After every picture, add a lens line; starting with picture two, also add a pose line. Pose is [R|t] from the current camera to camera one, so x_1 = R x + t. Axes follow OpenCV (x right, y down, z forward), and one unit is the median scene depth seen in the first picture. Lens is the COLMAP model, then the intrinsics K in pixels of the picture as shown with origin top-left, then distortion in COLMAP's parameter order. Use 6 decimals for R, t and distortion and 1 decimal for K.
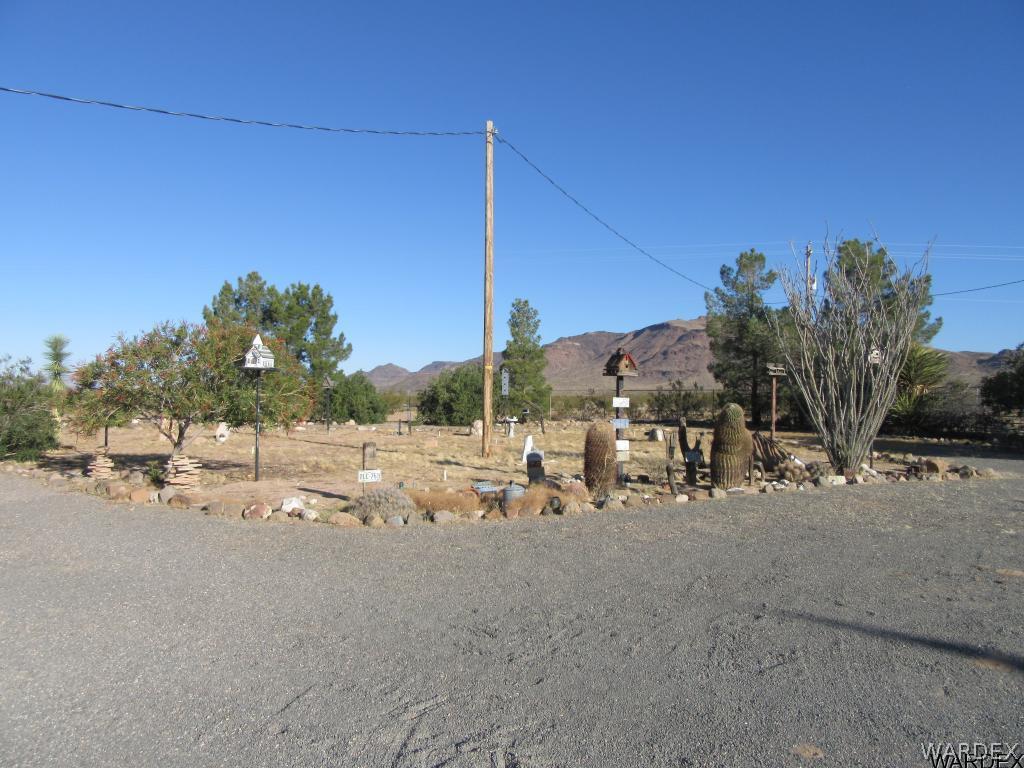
lens RADIAL K [[747.7, 0, 515.0], [0, 747.7, 386.4], [0, 0, 1]] dist [-0.034557, 0.001188]
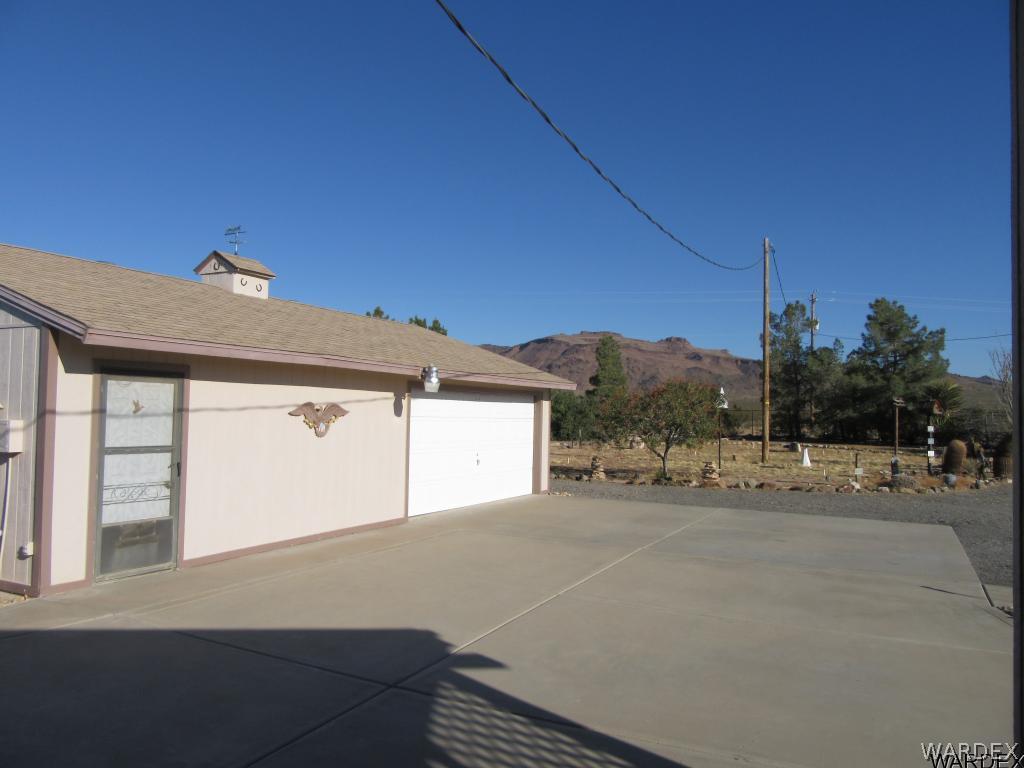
lens RADIAL K [[747.7, 0, 511.9], [0, 747.7, 387.8], [0, 0, 1]] dist [-0.034557, 0.001188]
pose [[0.988174, 0.006219, 0.153210, -0.323738], [-0.004002, 0.999883, -0.014771, -0.013382], [-0.153284, 0.013984, 0.988083, -0.164761]]
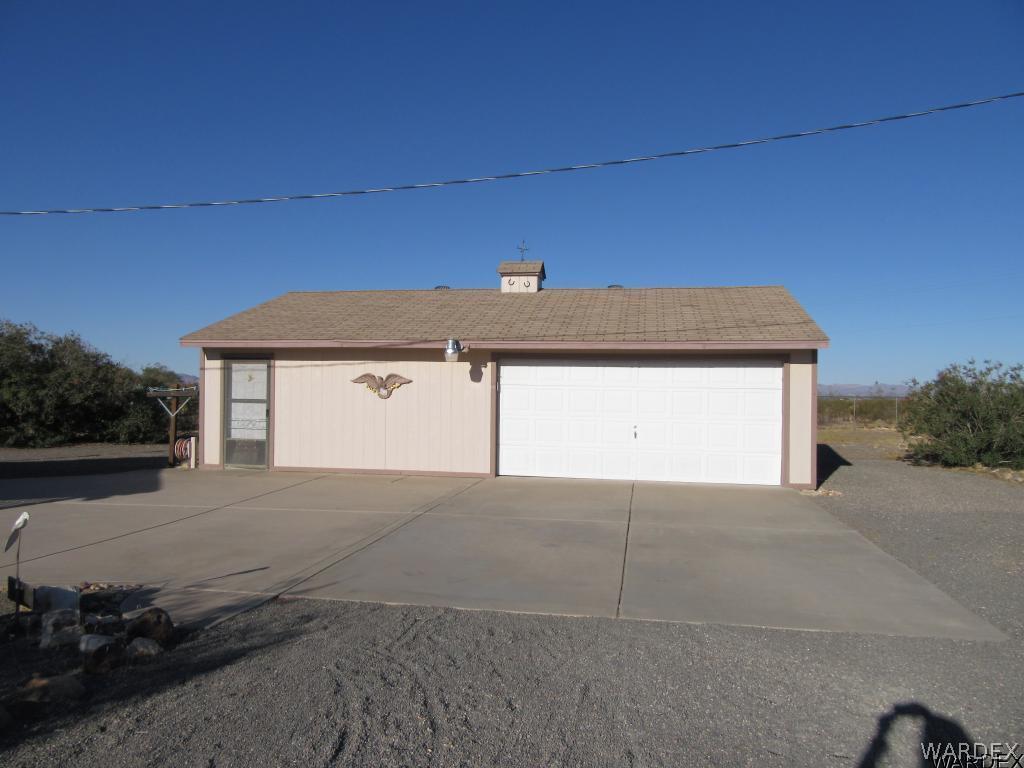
lens RADIAL K [[747.7, 0, 510.6], [0, 747.7, 387.0], [0, 0, 1]] dist [-0.034557, 0.001188]
pose [[0.441727, -0.017311, -0.896983, 7.575962], [0.008821, 0.999849, -0.014953, 0.330948], [0.897106, -0.001307, 0.441813, 3.935331]]
